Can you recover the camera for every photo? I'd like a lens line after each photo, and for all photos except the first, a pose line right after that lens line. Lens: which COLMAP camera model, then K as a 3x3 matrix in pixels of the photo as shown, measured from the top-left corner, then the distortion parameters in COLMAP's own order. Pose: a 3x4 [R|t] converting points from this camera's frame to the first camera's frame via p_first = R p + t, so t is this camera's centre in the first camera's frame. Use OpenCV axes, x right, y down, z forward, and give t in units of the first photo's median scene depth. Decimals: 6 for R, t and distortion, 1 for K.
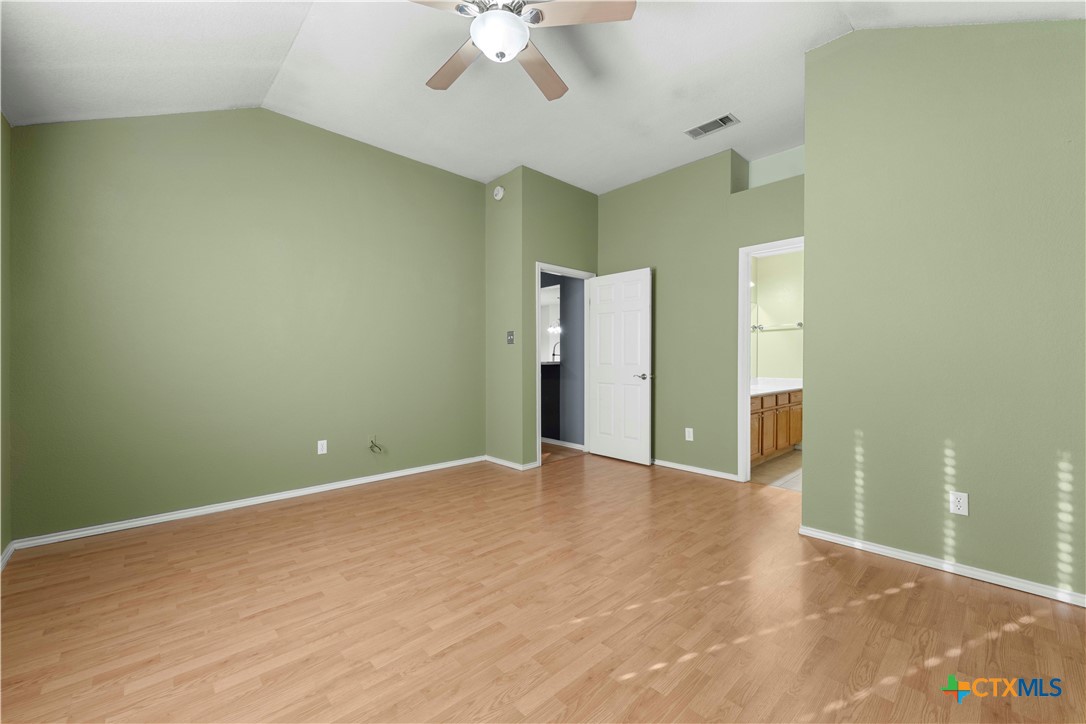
lens RADIAL K [[434.6, 0, 551.2], [0, 434.6, 361.6], [0, 0, 1]] dist [0.000818, -0.000193]
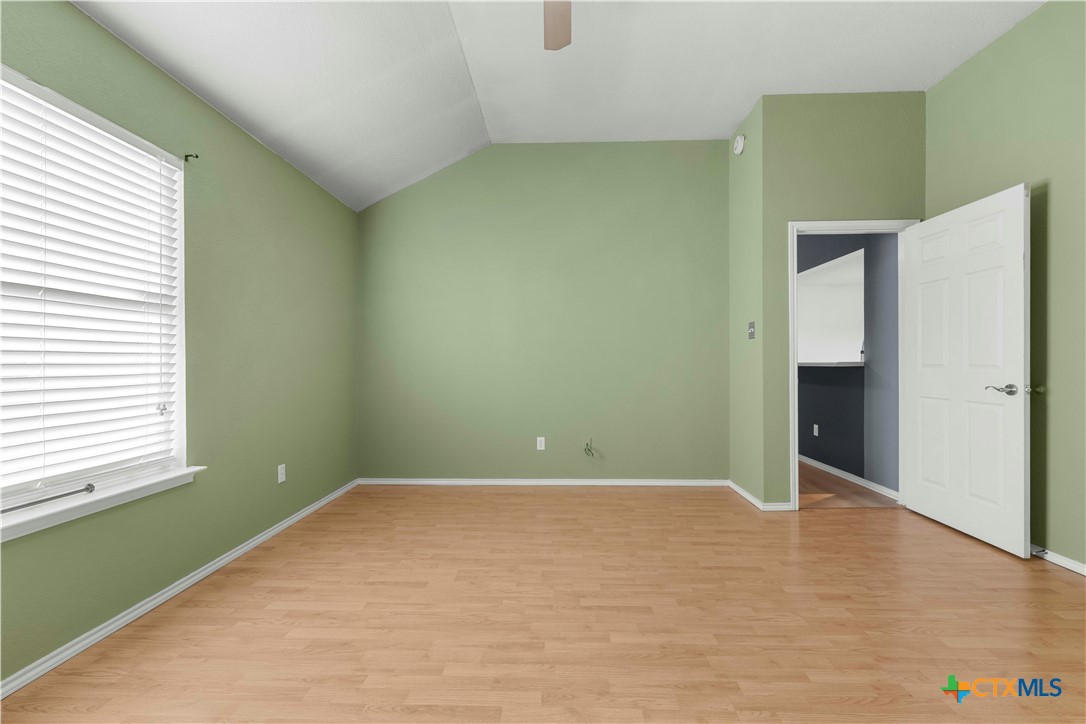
lens RADIAL K [[434.6, 0, 551.2], [0, 434.6, 361.6], [0, 0, 1]] dist [0.000818, -0.000193]
pose [[0.701766, -0.004141, -0.712395, 0.273457], [0.002626, 0.999991, -0.003226, 0.000615], [0.712403, 0.000393, 0.701771, 0.303415]]
